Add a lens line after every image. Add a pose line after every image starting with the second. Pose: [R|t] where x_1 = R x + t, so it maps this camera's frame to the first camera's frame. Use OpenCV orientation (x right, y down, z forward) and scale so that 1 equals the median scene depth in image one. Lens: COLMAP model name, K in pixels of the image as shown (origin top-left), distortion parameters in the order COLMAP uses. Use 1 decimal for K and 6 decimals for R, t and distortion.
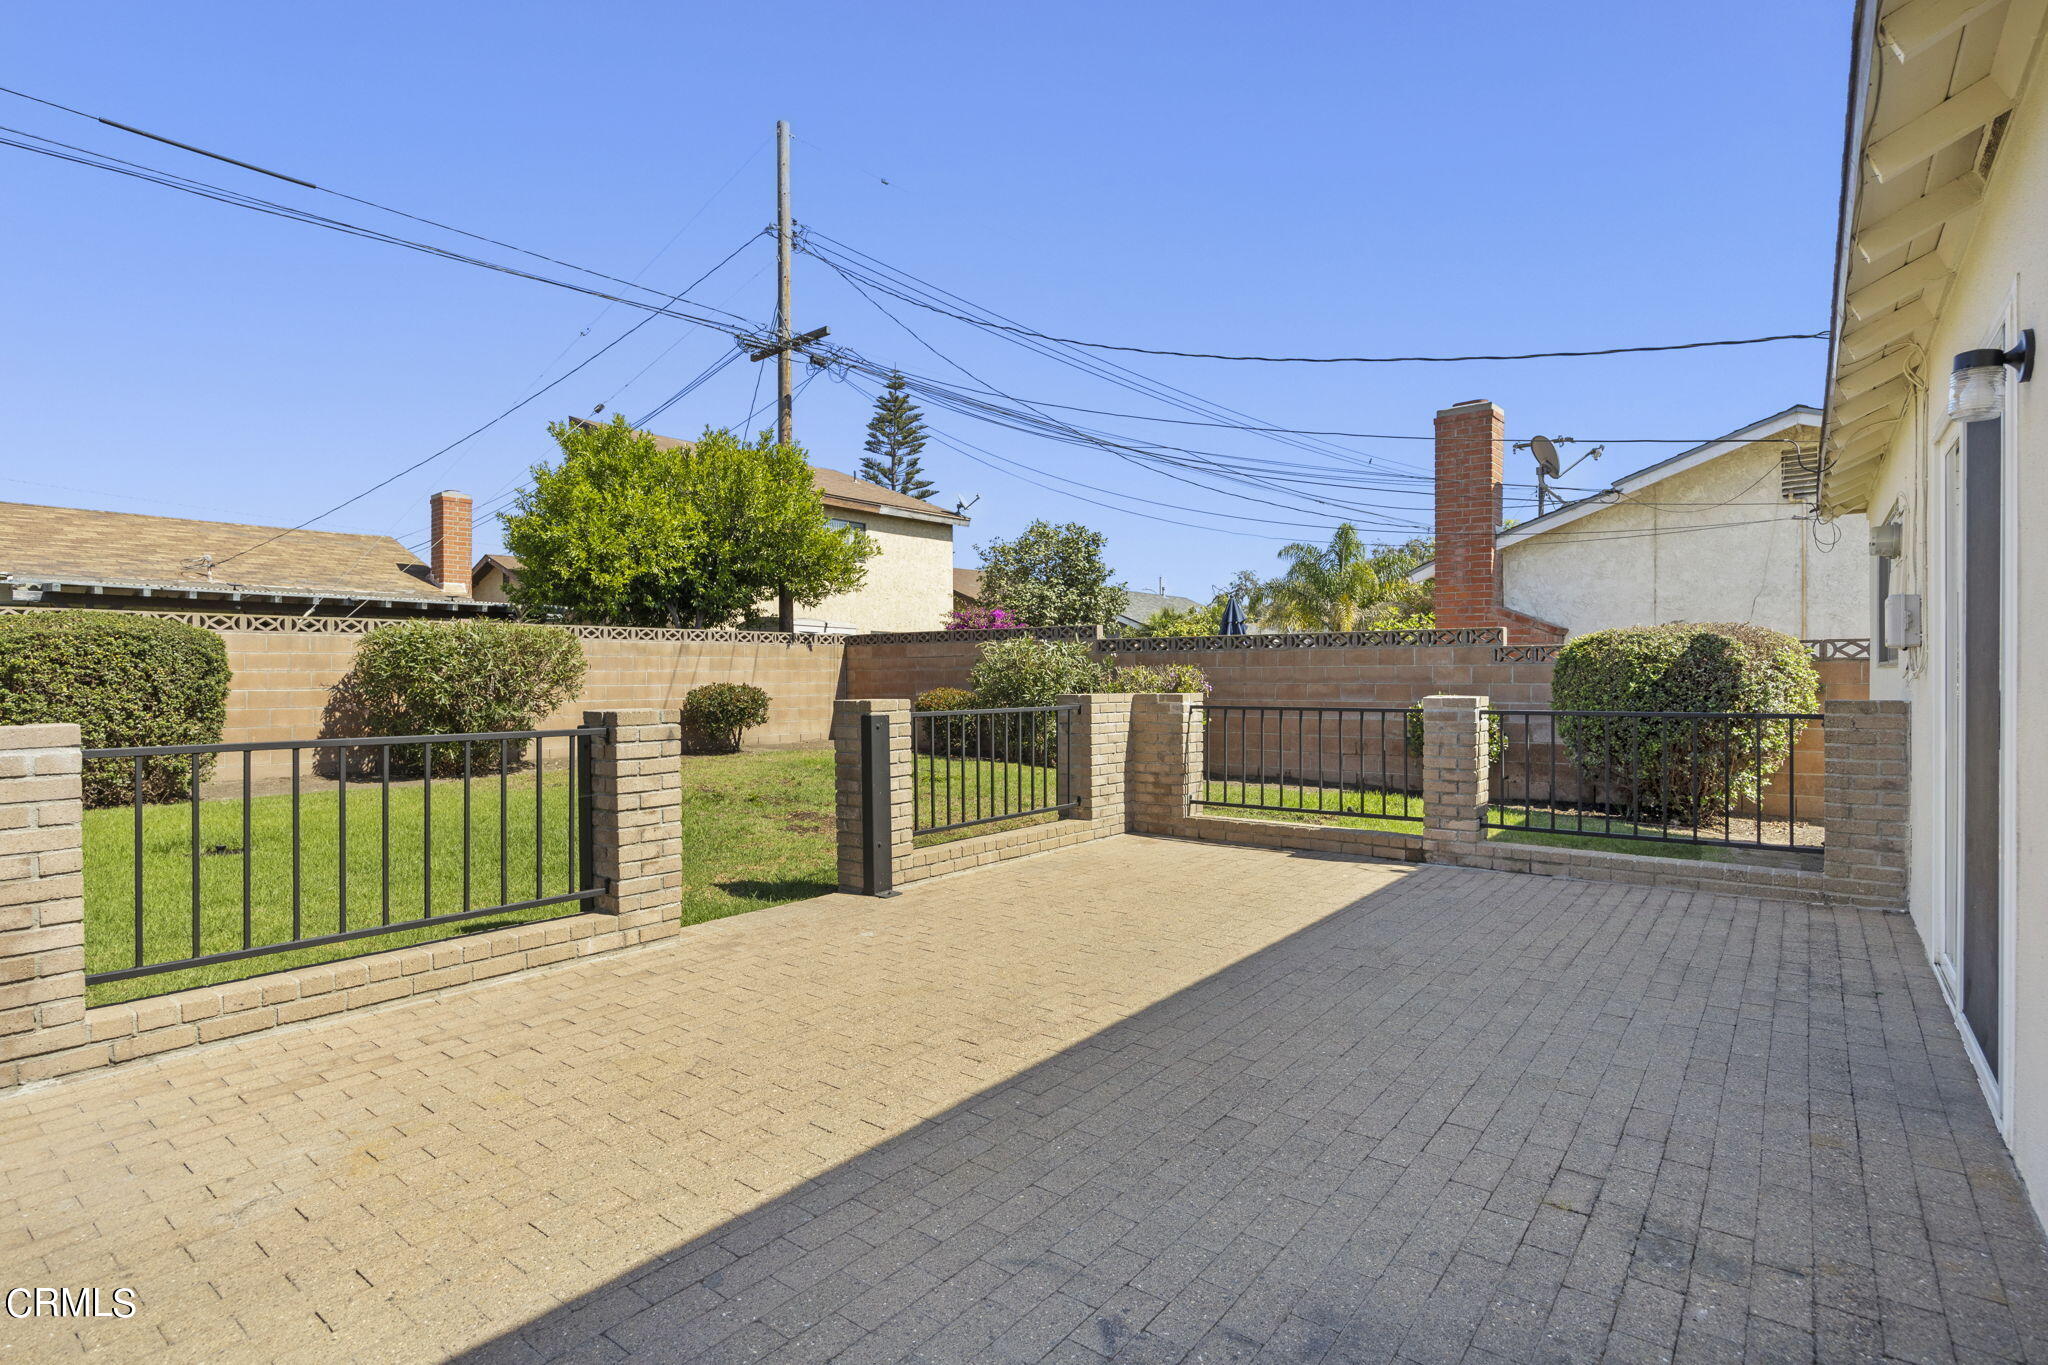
lens RADIAL K [[995.4, 0, 1020.2], [0, 995.4, 678.5], [0, 0, 1]] dist [-0.010471, 0.000035]
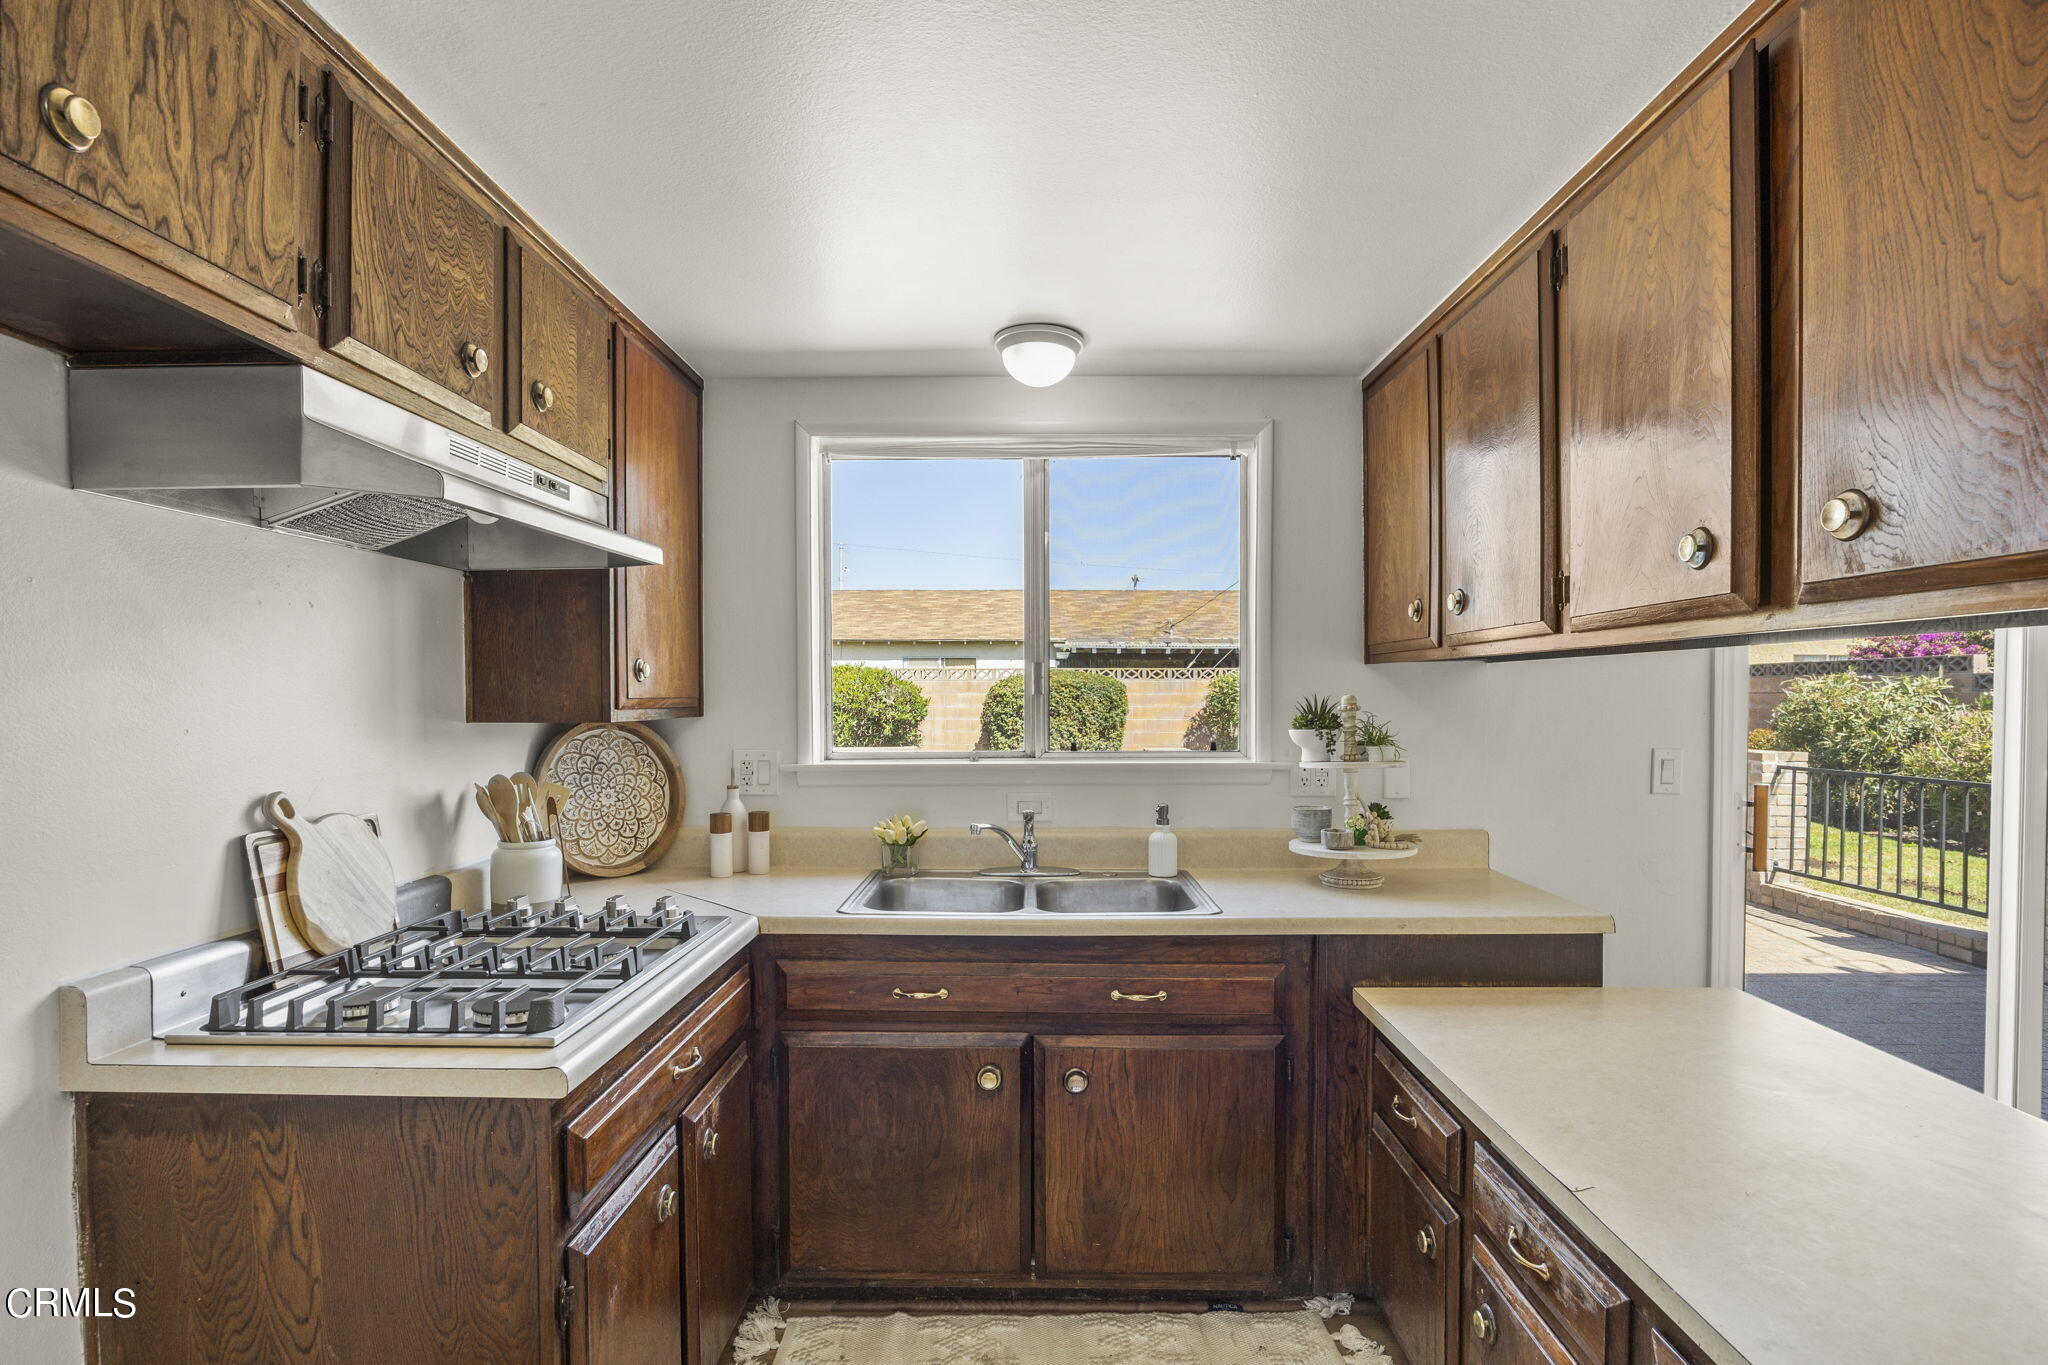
lens RADIAL K [[1028.2, 0, 1026.9], [0, 1028.2, 717.2], [0, 0, 1]] dist [-0.008345, -0.000697]
pose [[0.615288, 0.020357, -0.788040, 0.246398], [-0.006349, 0.999762, 0.020869, -0.016835], [0.788277, -0.007838, 0.615270, -0.068226]]
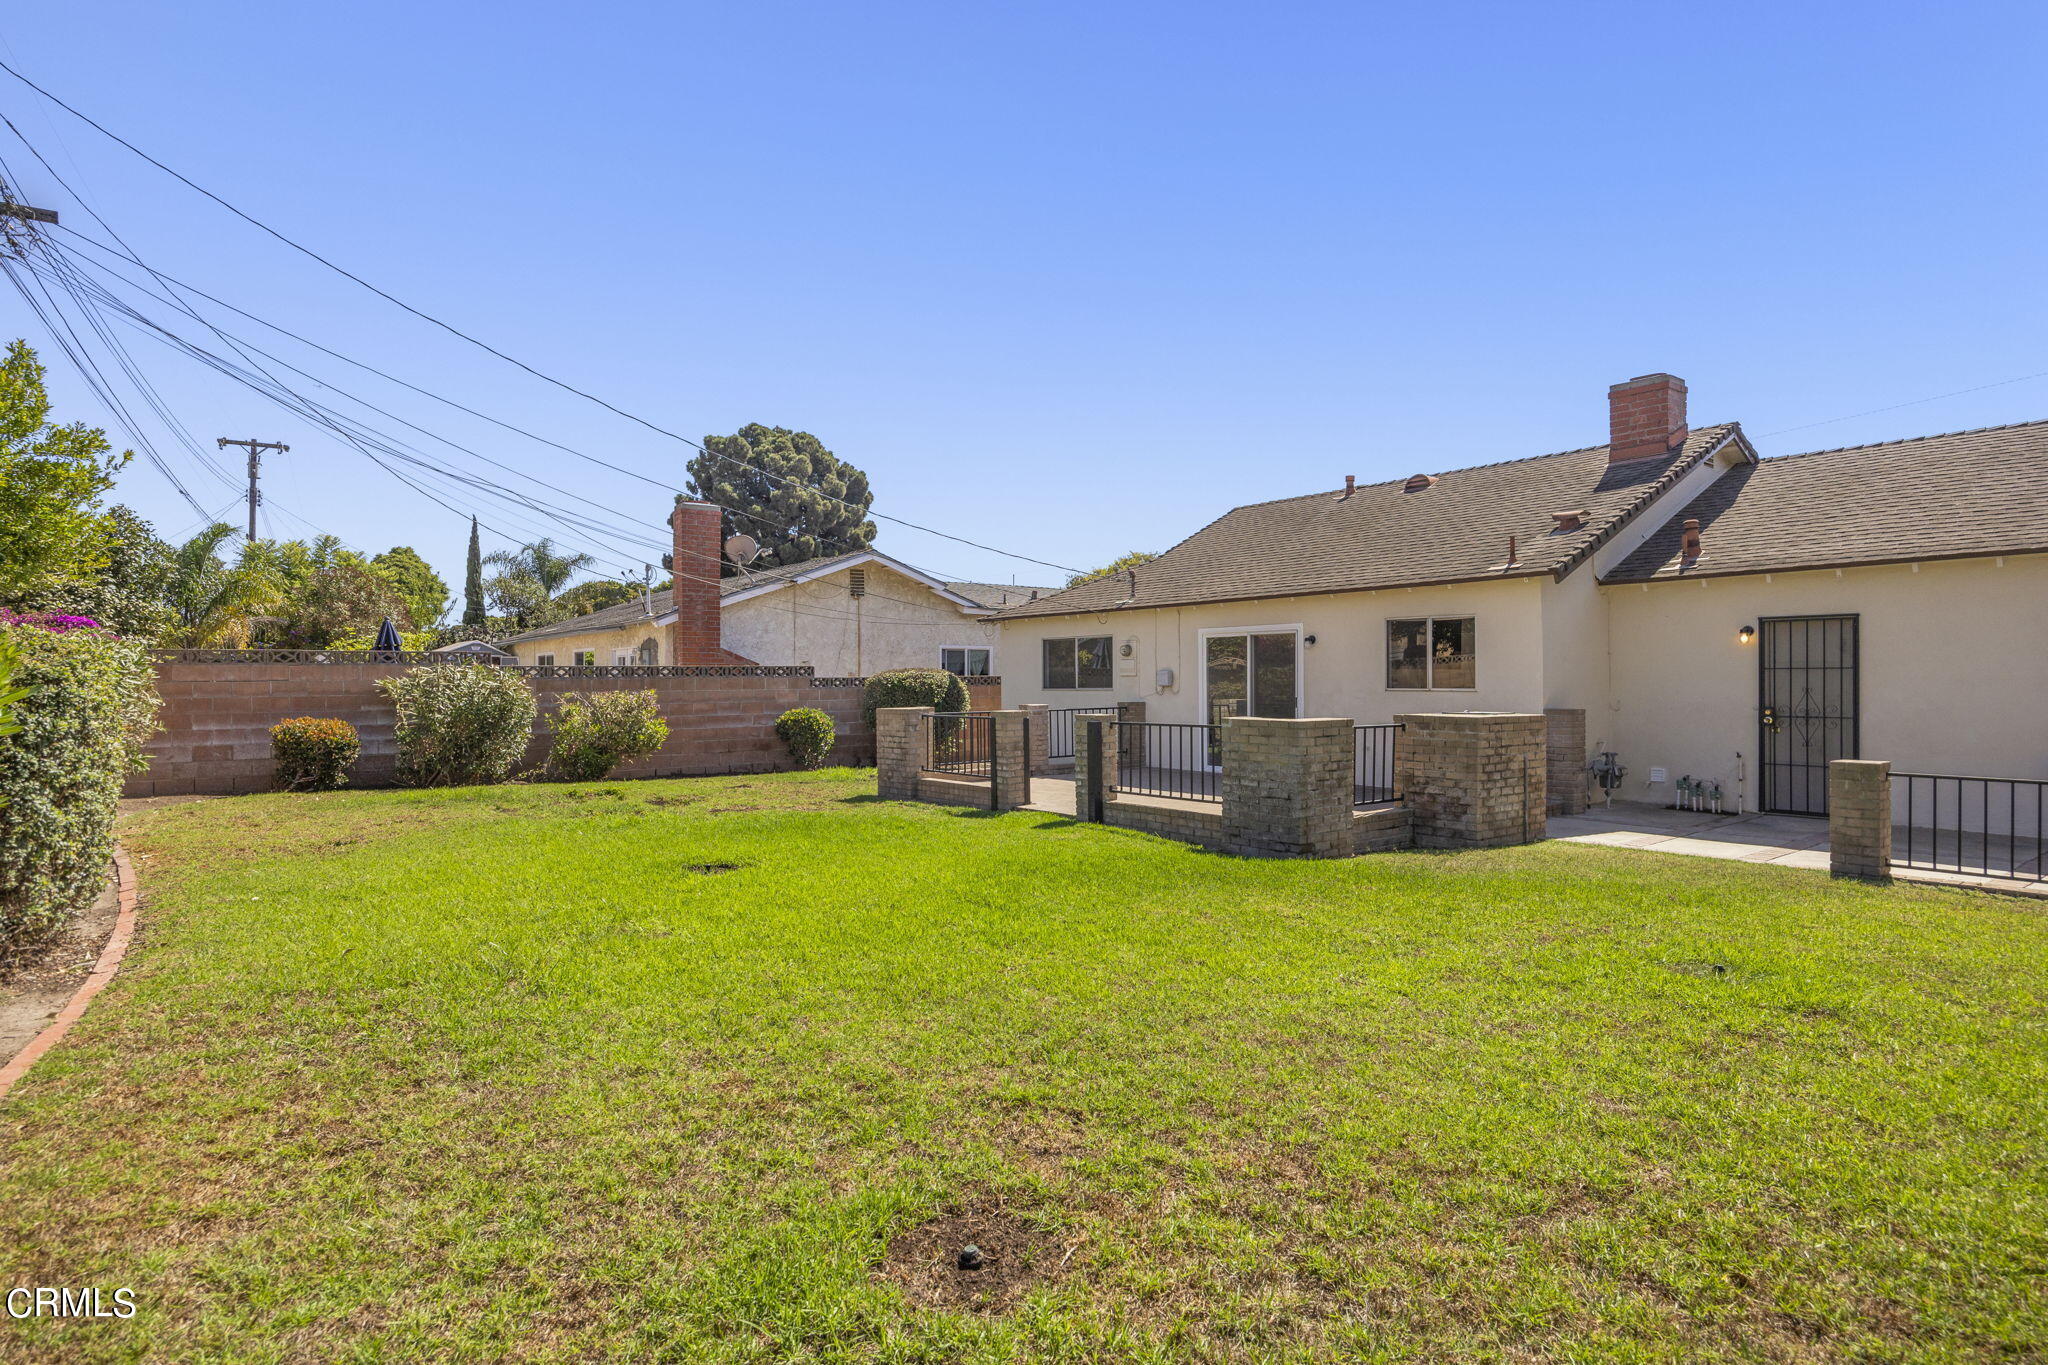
lens RADIAL K [[1093.3, 0, 1018.0], [0, 1093.3, 680.1], [0, 0, 1]] dist [-0.003086, 0.000402]
pose [[0.247385, 0.002253, 0.968915, -0.884368], [0.011797, 0.999916, -0.005337, -0.011132], [-0.968846, 0.012750, 0.247337, 0.170960]]
